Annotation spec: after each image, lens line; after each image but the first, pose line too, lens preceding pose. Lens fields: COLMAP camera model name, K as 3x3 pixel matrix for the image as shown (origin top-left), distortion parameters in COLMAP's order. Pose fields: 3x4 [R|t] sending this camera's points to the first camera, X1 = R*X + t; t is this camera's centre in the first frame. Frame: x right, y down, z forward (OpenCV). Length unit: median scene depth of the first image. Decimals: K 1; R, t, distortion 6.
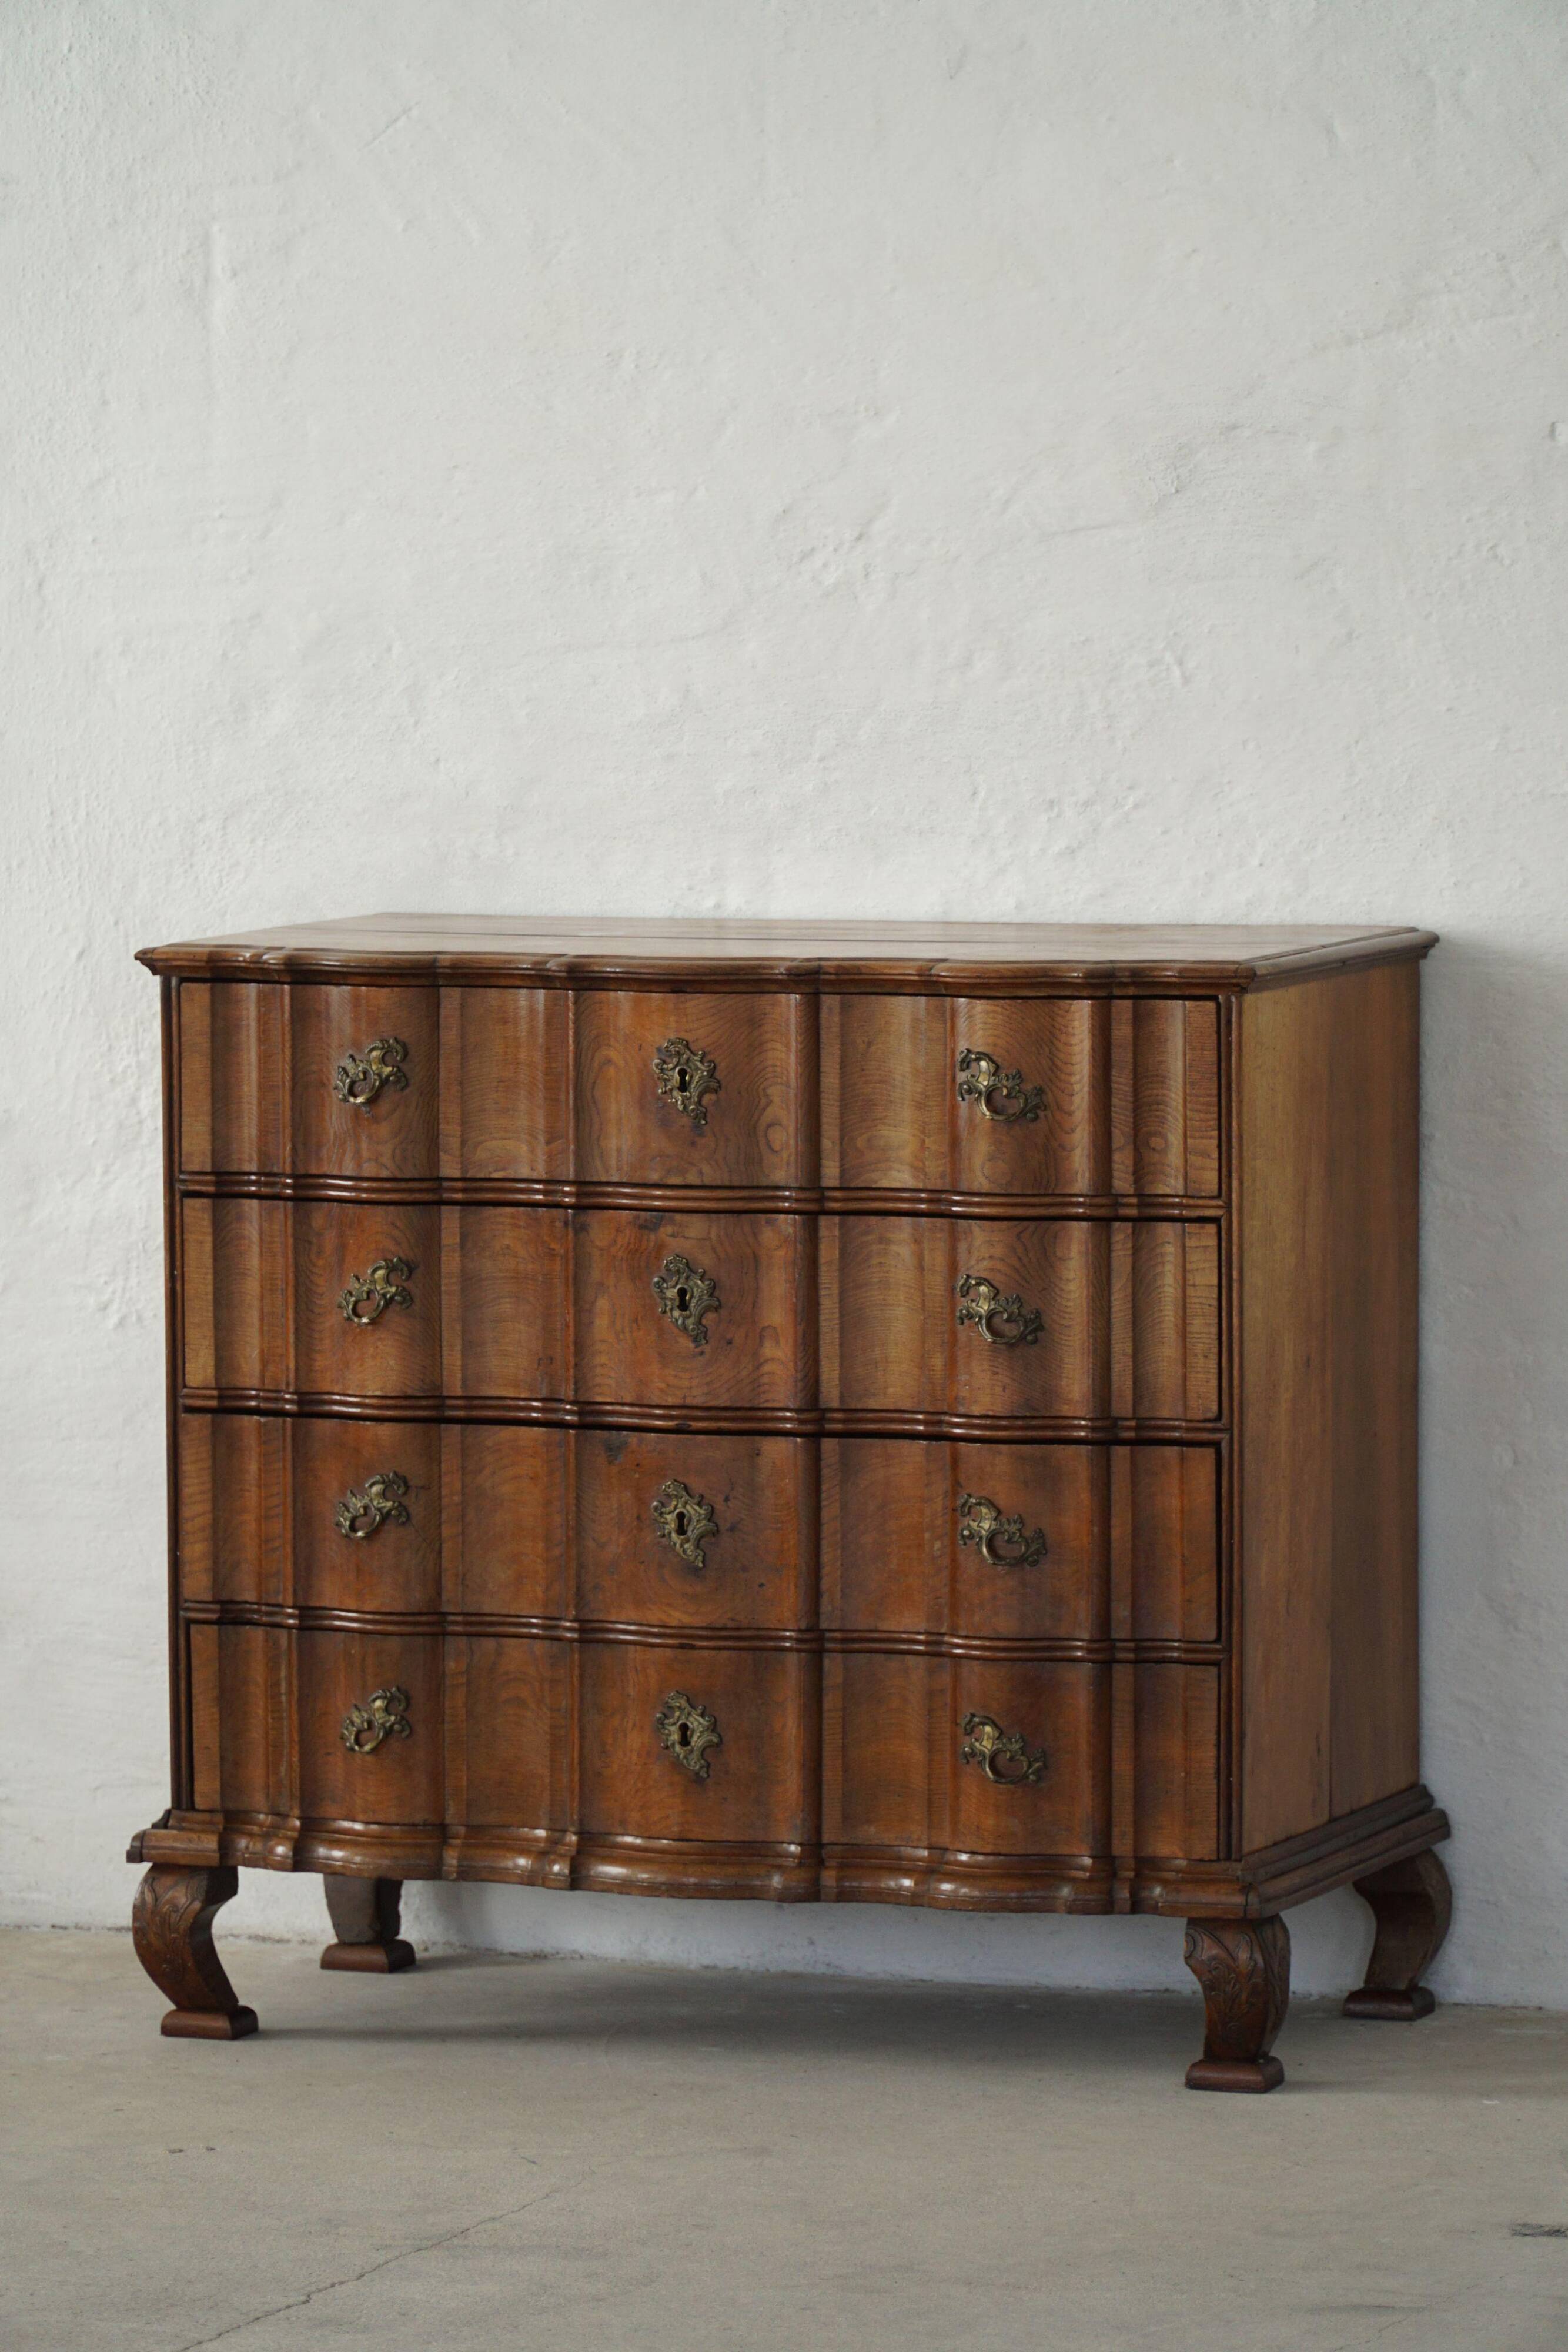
lens RADIAL K [[14808.1, 0, 788.6], [0, 14808.1, 1261.9], [0, 0, 1]] dist [-1.990832, 10.553296]
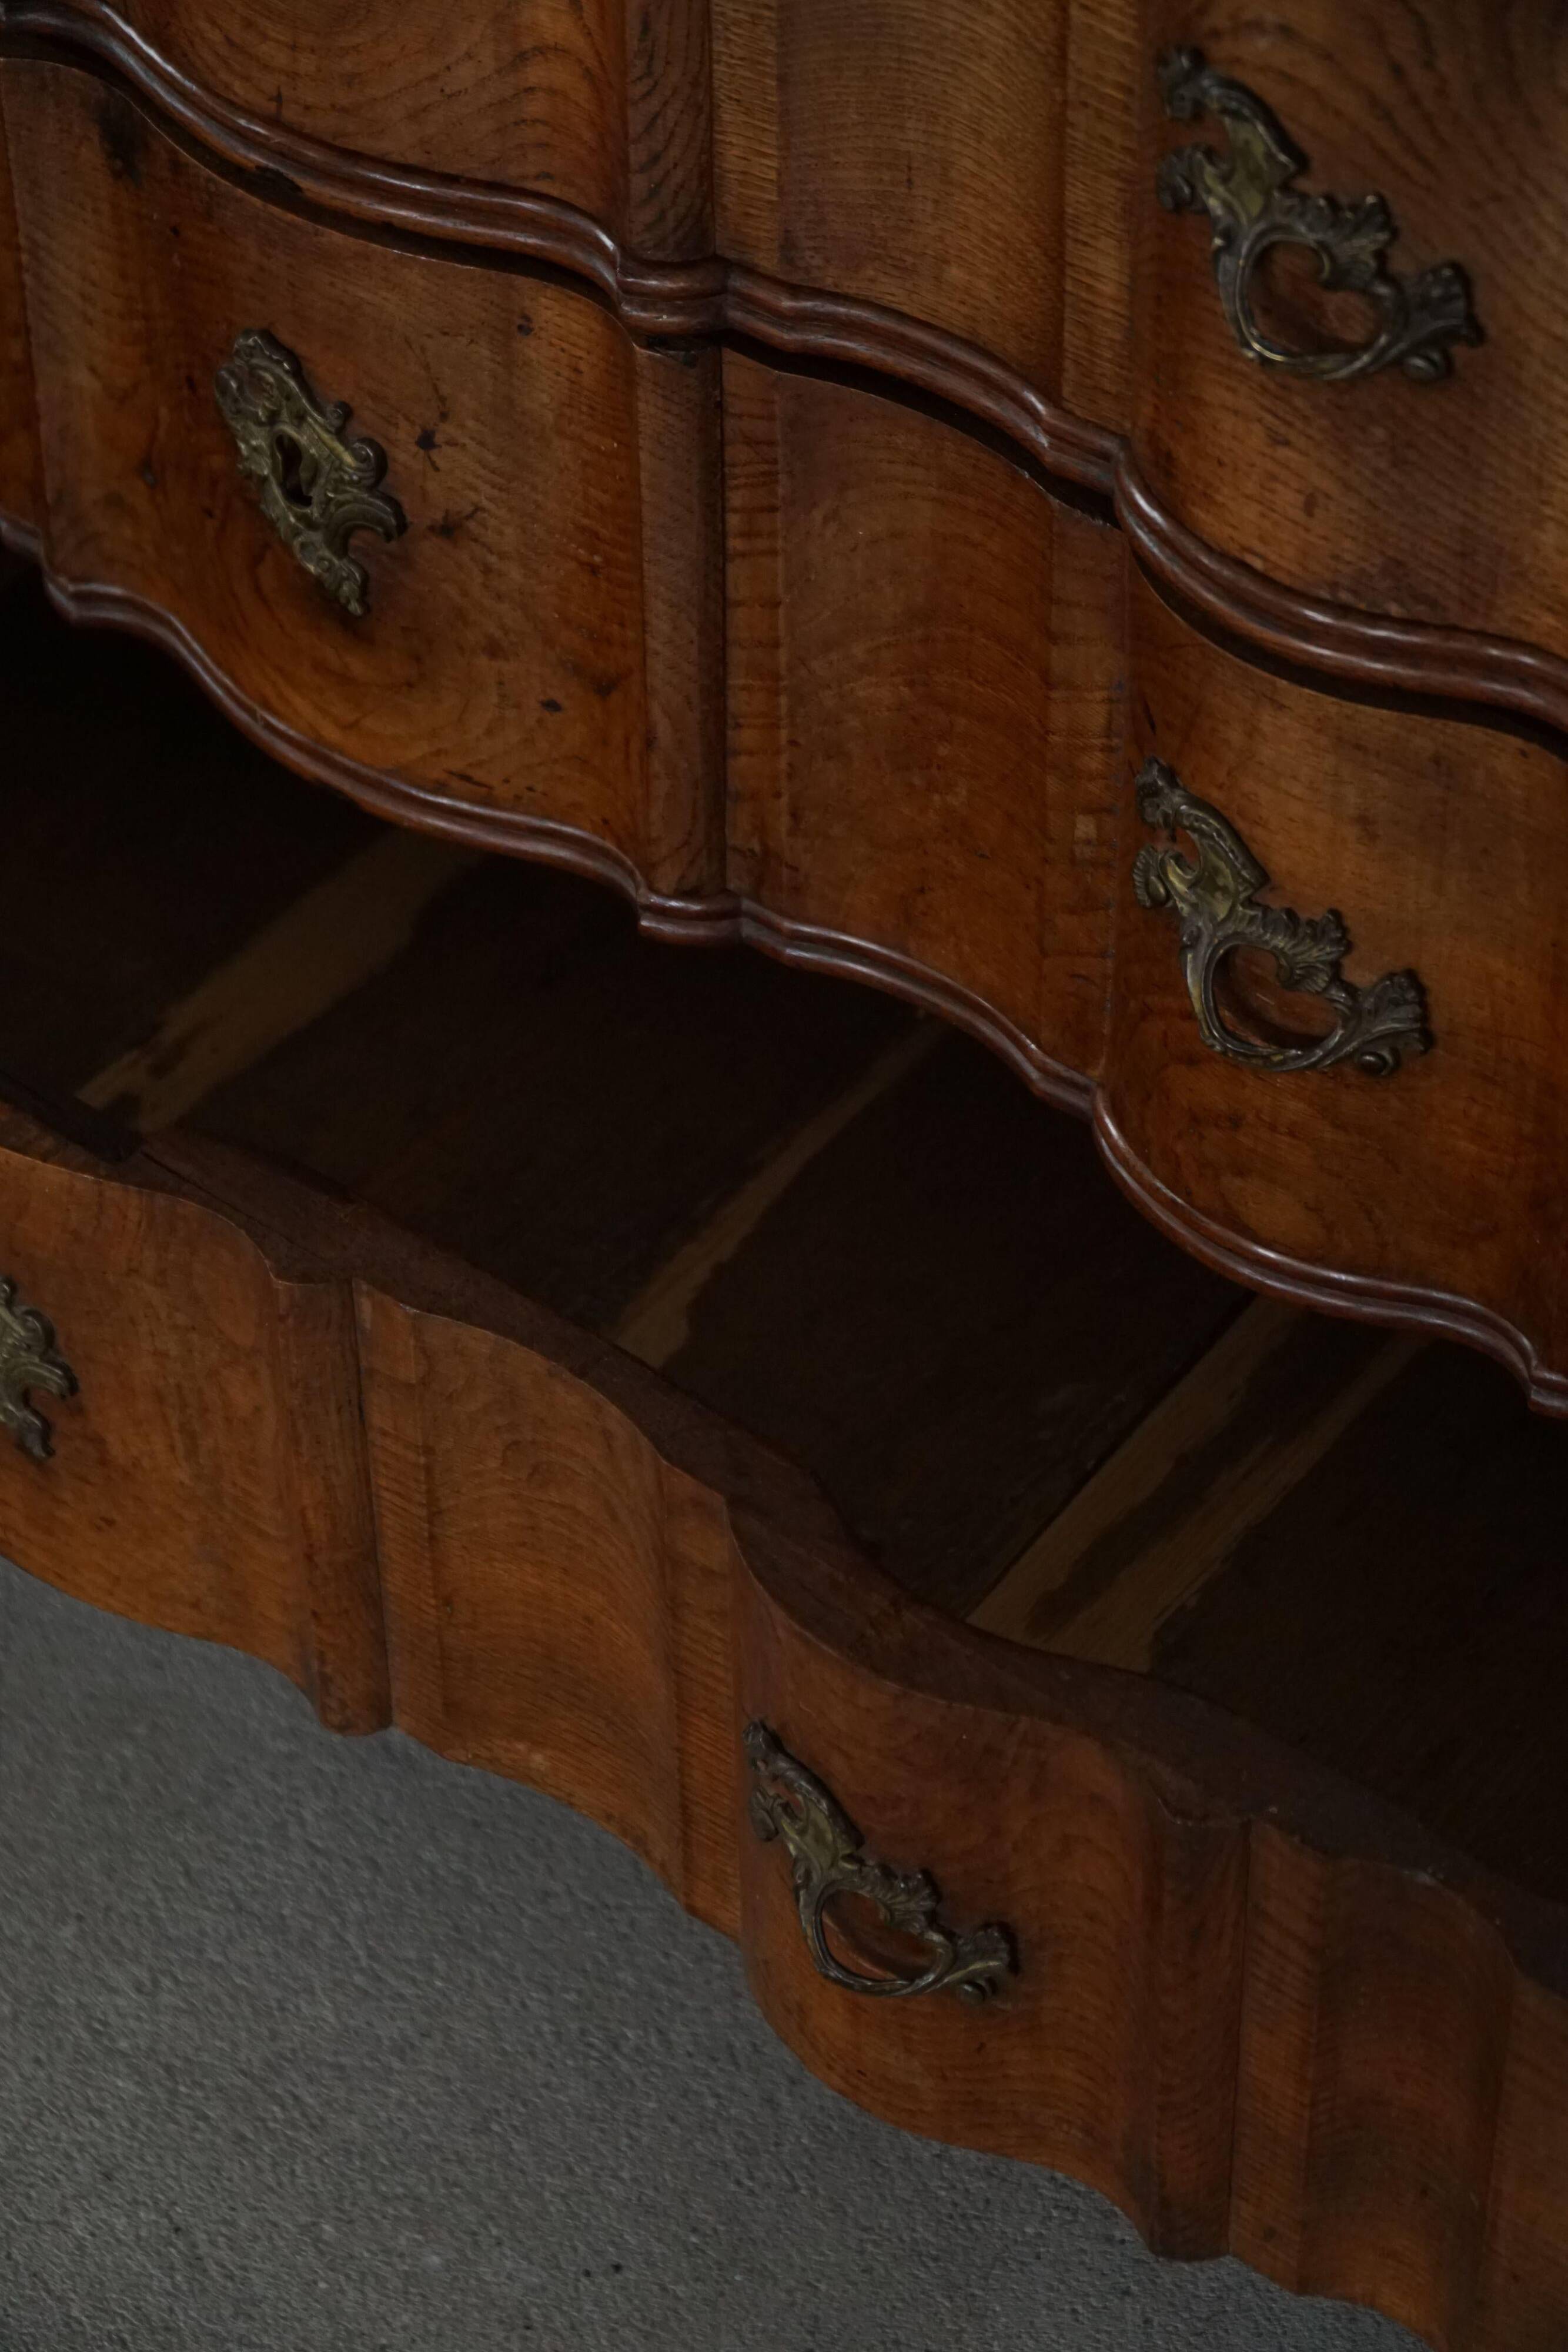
lens RADIAL K [[5681.0, 0, 786.4], [0, 5681.0, 1173.4], [0, 0, 1]] dist [-0.356590, 0.098788]
pose [[0.952943, 0.204704, -0.223599, 0.029180], [-0.012645, 0.763783, 0.645349, -0.042616], [0.302887, -0.612153, 0.730430, 0.915833]]
